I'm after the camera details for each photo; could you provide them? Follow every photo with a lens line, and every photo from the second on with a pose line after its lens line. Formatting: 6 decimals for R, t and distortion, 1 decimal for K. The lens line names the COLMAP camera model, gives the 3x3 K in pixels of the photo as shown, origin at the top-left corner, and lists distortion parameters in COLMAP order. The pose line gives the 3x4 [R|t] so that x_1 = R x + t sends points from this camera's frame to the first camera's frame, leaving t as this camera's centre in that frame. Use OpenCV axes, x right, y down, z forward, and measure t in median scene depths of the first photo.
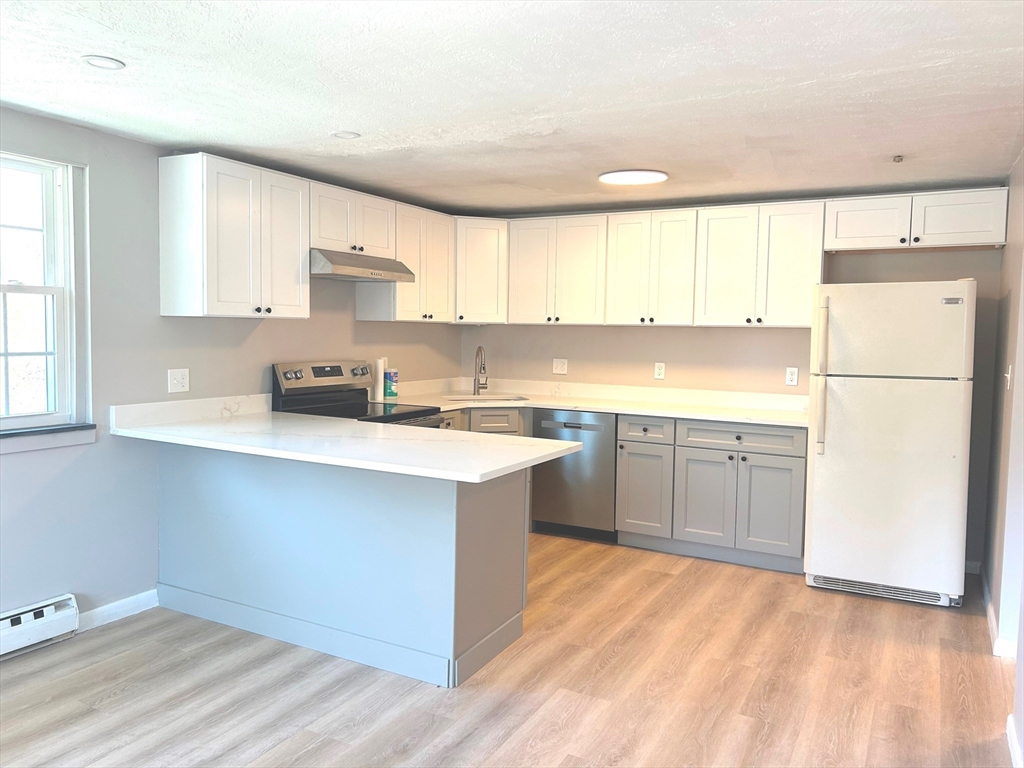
lens RADIAL K [[772.4, 0, 514.8], [0, 772.4, 380.8], [0, 0, 1]] dist [0.049514, -0.056182]
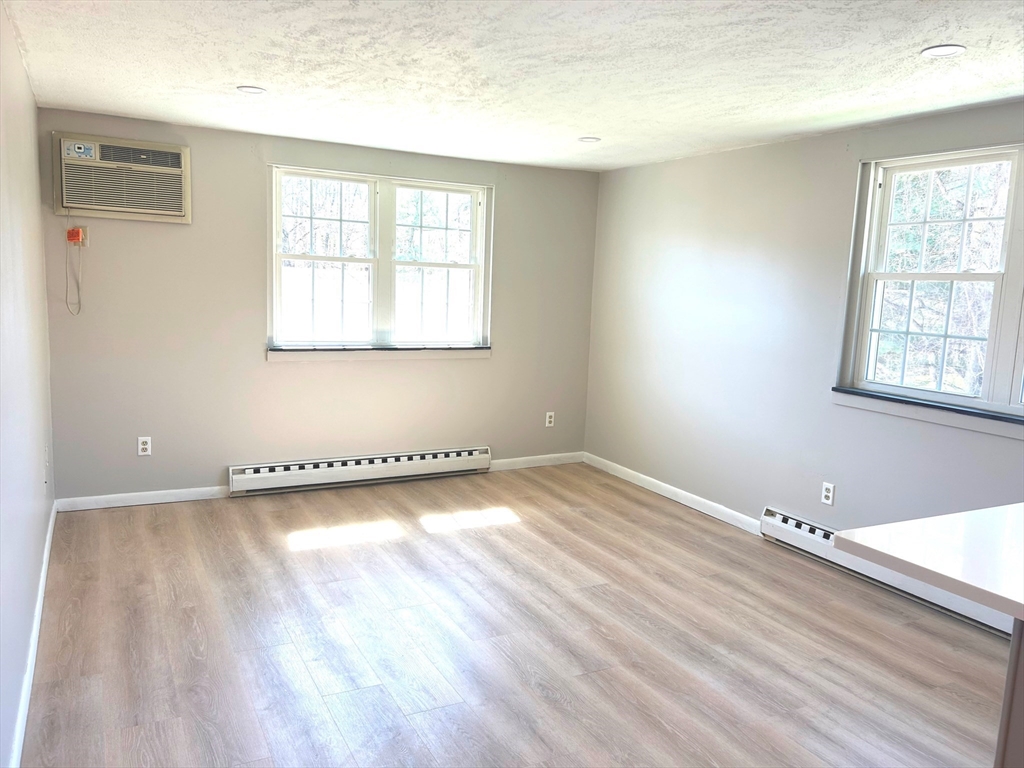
lens RADIAL K [[772.4, 0, 512.3], [0, 772.4, 384.5], [0, 0, 1]] dist [0.049514, -0.056182]
pose [[-0.554468, 0.068929, -0.829346, 0.427474], [-0.103607, 0.983093, 0.150975, -0.048157], [0.825731, 0.169637, -0.537952, 0.751437]]
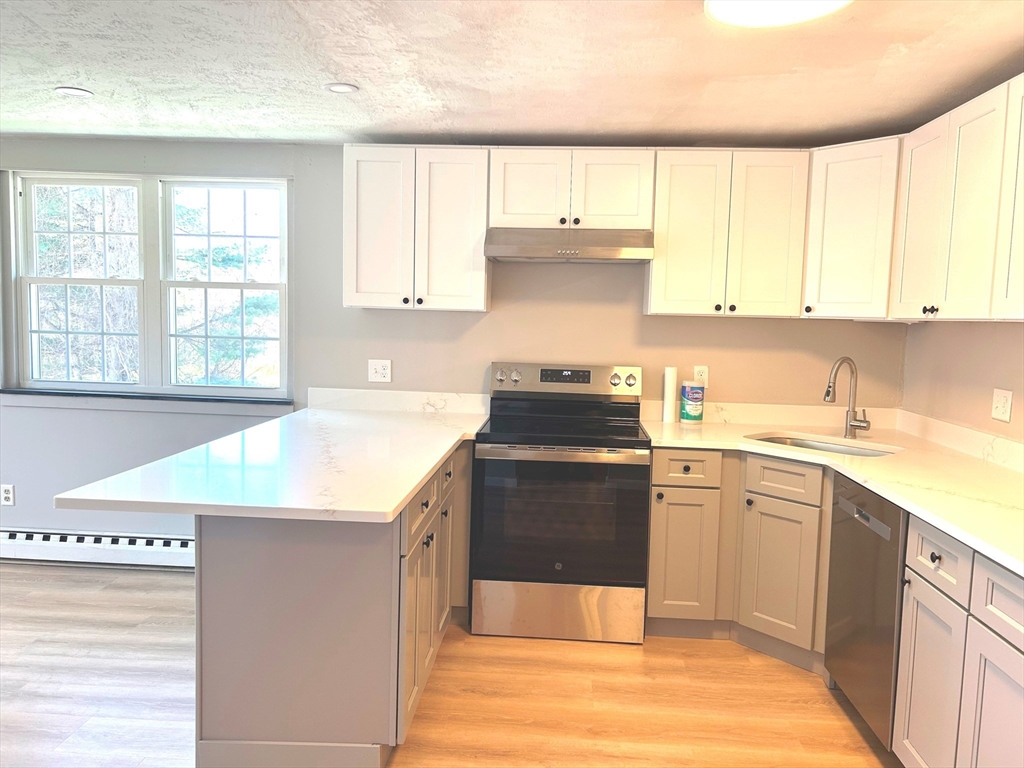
lens RADIAL K [[772.4, 0, 519.0], [0, 772.4, 389.4], [0, 0, 1]] dist [0.049514, -0.056182]
pose [[0.416697, 0.082056, -0.905335, 0.575084], [-0.080978, 0.995309, 0.052939, -0.044821], [0.905432, 0.051252, 0.421387, 0.738083]]
